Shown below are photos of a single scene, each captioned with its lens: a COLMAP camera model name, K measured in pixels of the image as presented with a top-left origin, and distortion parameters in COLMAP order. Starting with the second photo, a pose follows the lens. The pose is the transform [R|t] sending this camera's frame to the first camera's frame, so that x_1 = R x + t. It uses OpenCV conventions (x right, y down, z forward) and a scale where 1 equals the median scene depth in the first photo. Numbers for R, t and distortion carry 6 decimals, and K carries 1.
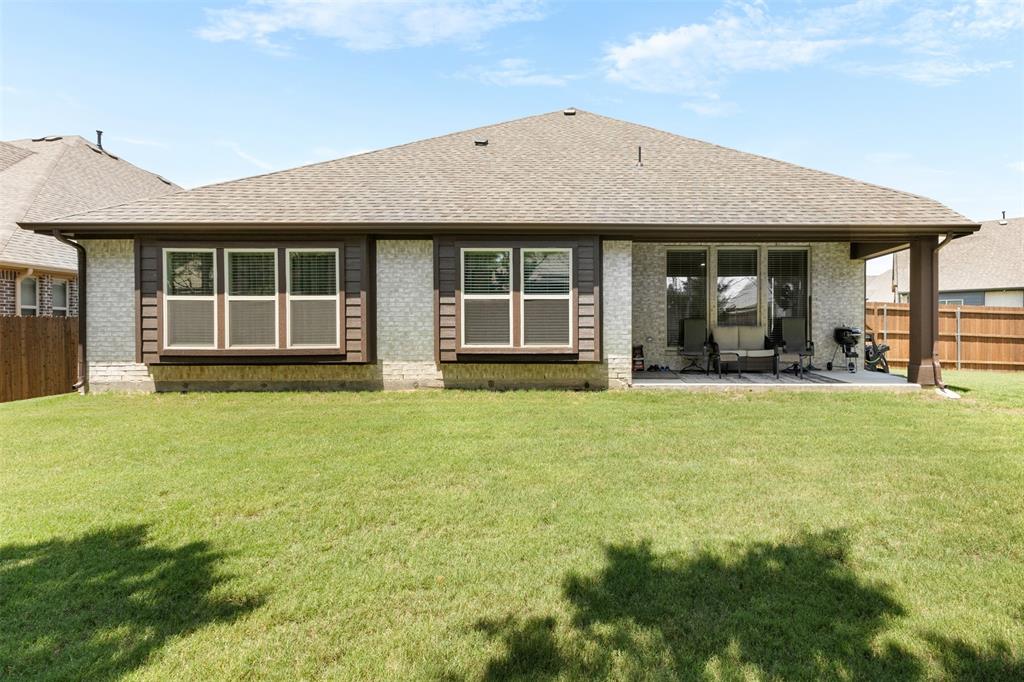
lens RADIAL K [[502.3, 0, 512.0], [0, 502.3, 354.1], [0, 0, 1]] dist [0.003912, 0.000633]
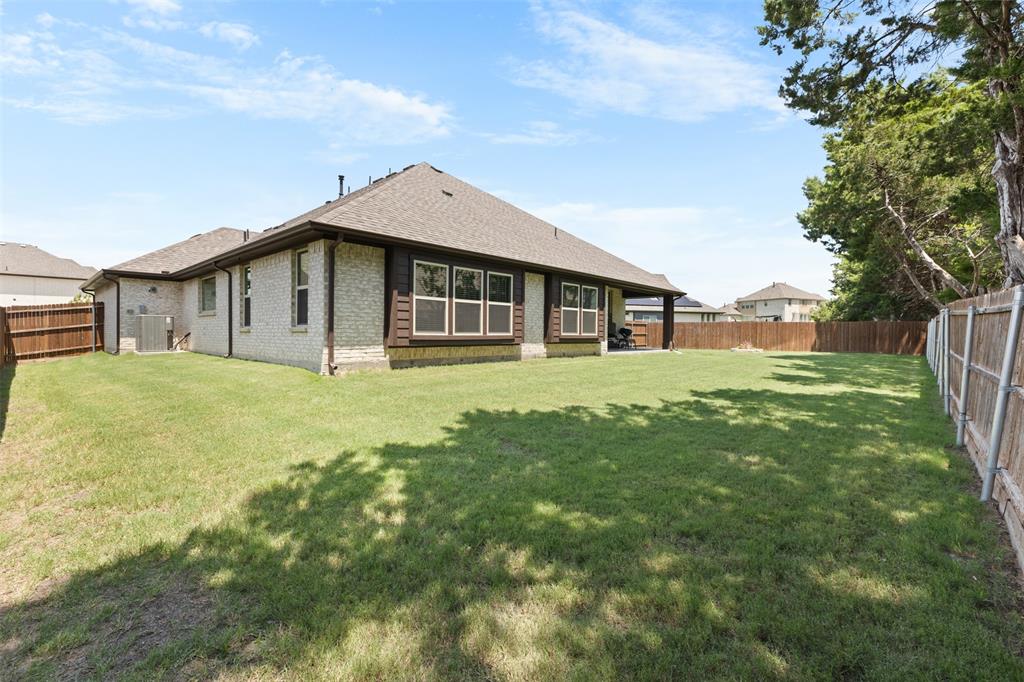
lens RADIAL K [[442.8, 0, 514.1], [0, 442.8, 333.6], [0, 0, 1]] dist [-0.000702, 0.000104]
pose [[0.681836, 0.007021, 0.731471, -1.312126], [0.007071, 0.999844, -0.016188, 0.006428], [-0.731471, 0.016210, 0.681680, 0.001701]]
